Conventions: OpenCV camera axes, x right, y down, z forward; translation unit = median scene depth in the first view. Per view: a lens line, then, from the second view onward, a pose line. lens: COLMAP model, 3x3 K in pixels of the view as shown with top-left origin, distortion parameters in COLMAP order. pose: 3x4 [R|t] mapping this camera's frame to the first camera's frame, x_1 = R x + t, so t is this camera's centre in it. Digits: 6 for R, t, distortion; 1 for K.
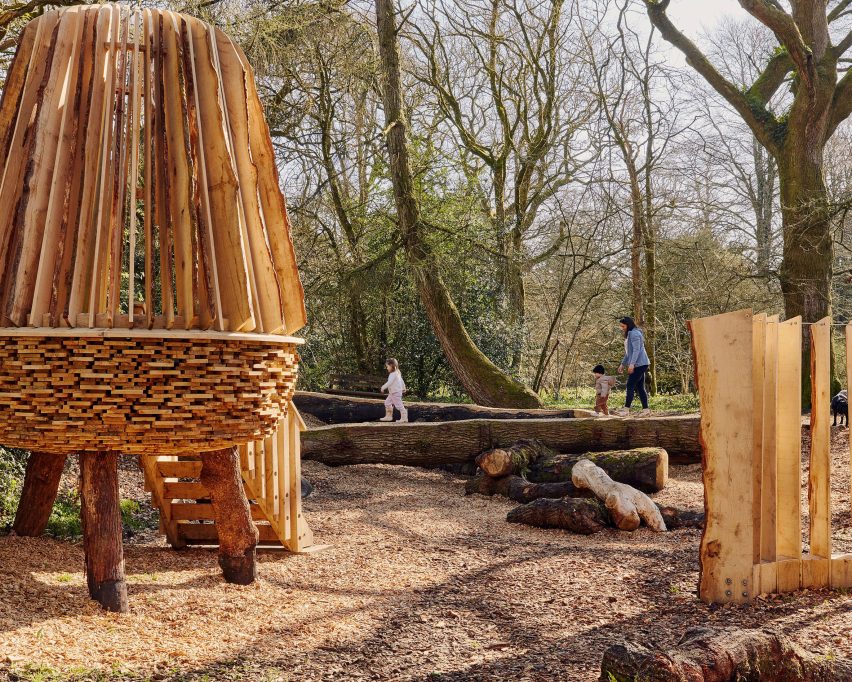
lens RADIAL K [[1074.6, 0, 426.0], [0, 1074.6, 341.0], [0, 0, 1]] dist [-0.014124, 0.050639]
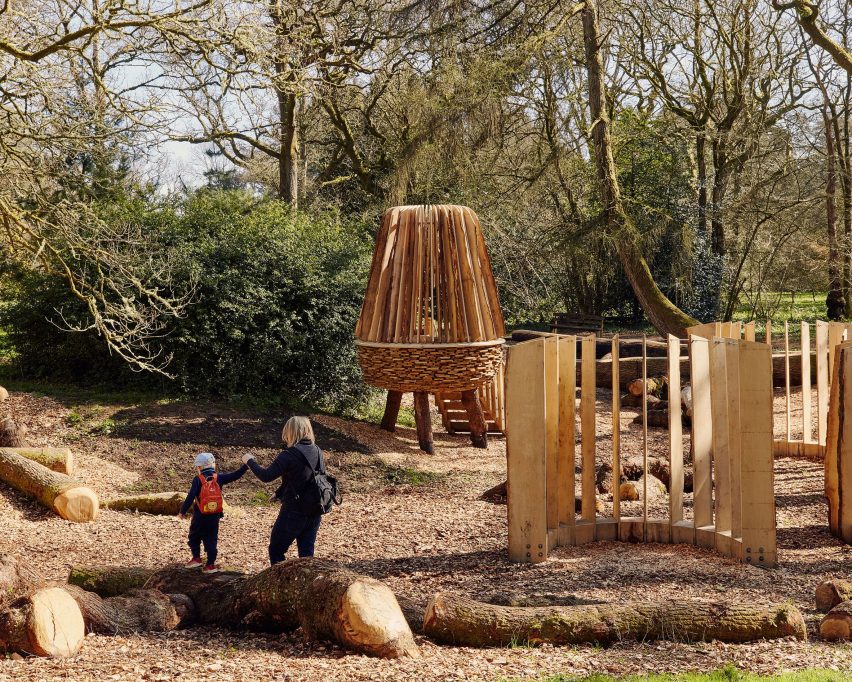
lens RADIAL K [[1074.6, 0, 426.0], [0, 1074.6, 341.0], [0, 0, 1]] dist [-0.014124, 0.050639]
pose [[0.972838, -0.008151, -0.231343, 0.271560], [0.028285, 0.996077, 0.083849, -0.213731], [0.229752, -0.088115, 0.969252, -1.345743]]
